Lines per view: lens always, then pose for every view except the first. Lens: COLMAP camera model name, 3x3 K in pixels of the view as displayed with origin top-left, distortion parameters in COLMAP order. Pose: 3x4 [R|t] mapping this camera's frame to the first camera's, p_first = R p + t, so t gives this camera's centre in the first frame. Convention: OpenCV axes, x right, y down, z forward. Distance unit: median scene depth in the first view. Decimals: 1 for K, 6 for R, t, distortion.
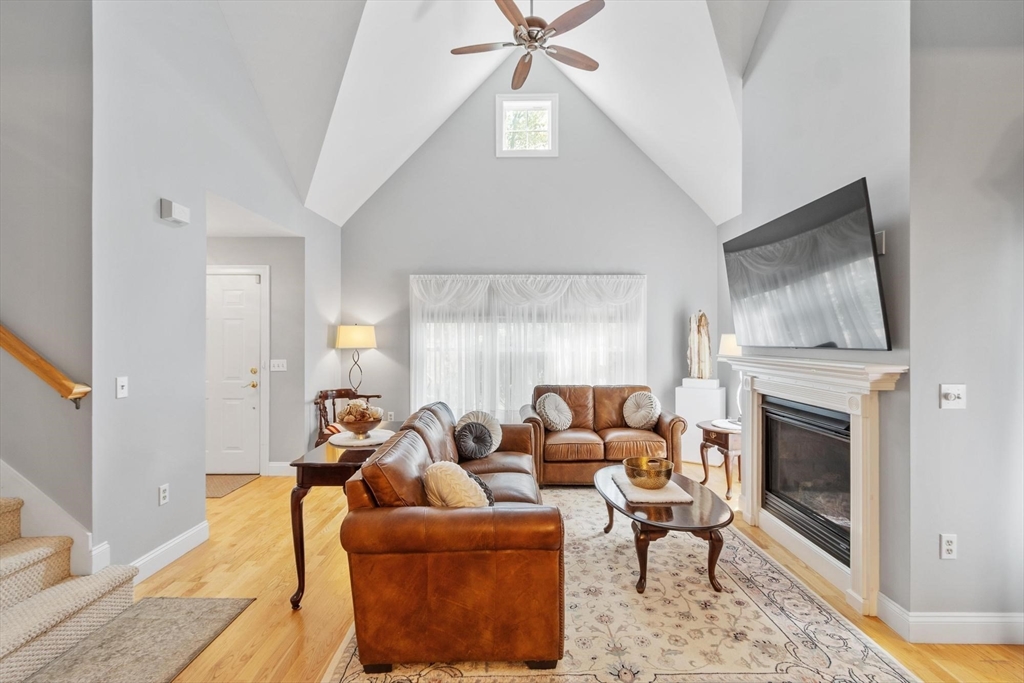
lens RADIAL K [[448.8, 0, 508.5], [0, 448.8, 335.7], [0, 0, 1]] dist [-0.000485, 0.000461]
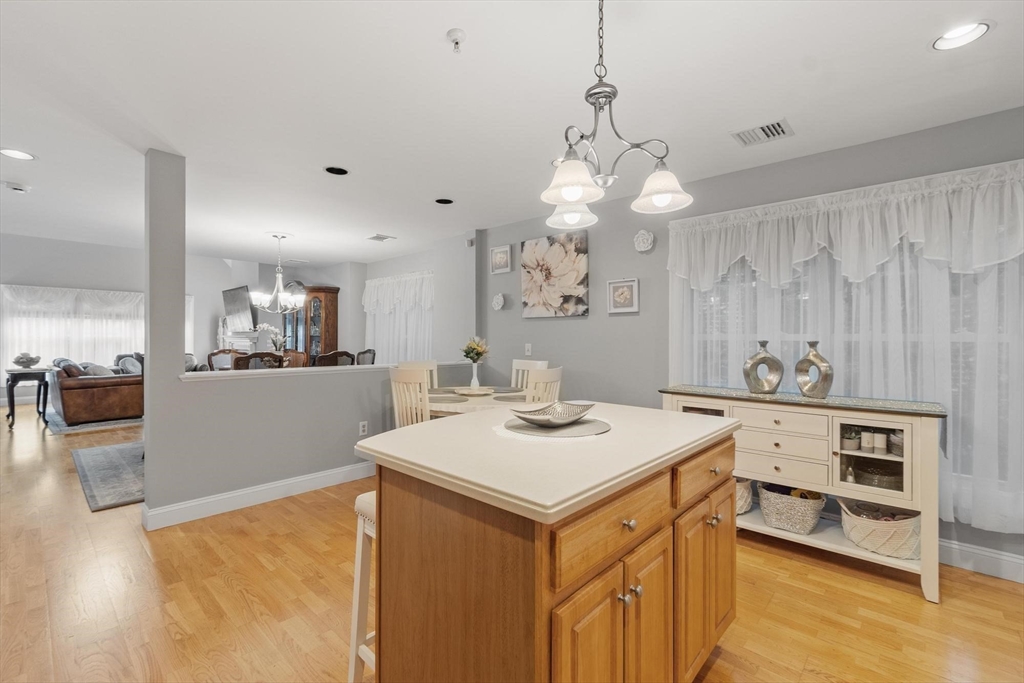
lens RADIAL K [[448.8, 0, 508.5], [0, 448.8, 335.7], [0, 0, 1]] dist [-0.000485, 0.000461]
pose [[0.663545, 0.006121, 0.748111, -0.253033], [-0.006698, 0.999975, -0.002241, 0.028791], [-0.748106, -0.003523, 0.663569, -1.416465]]
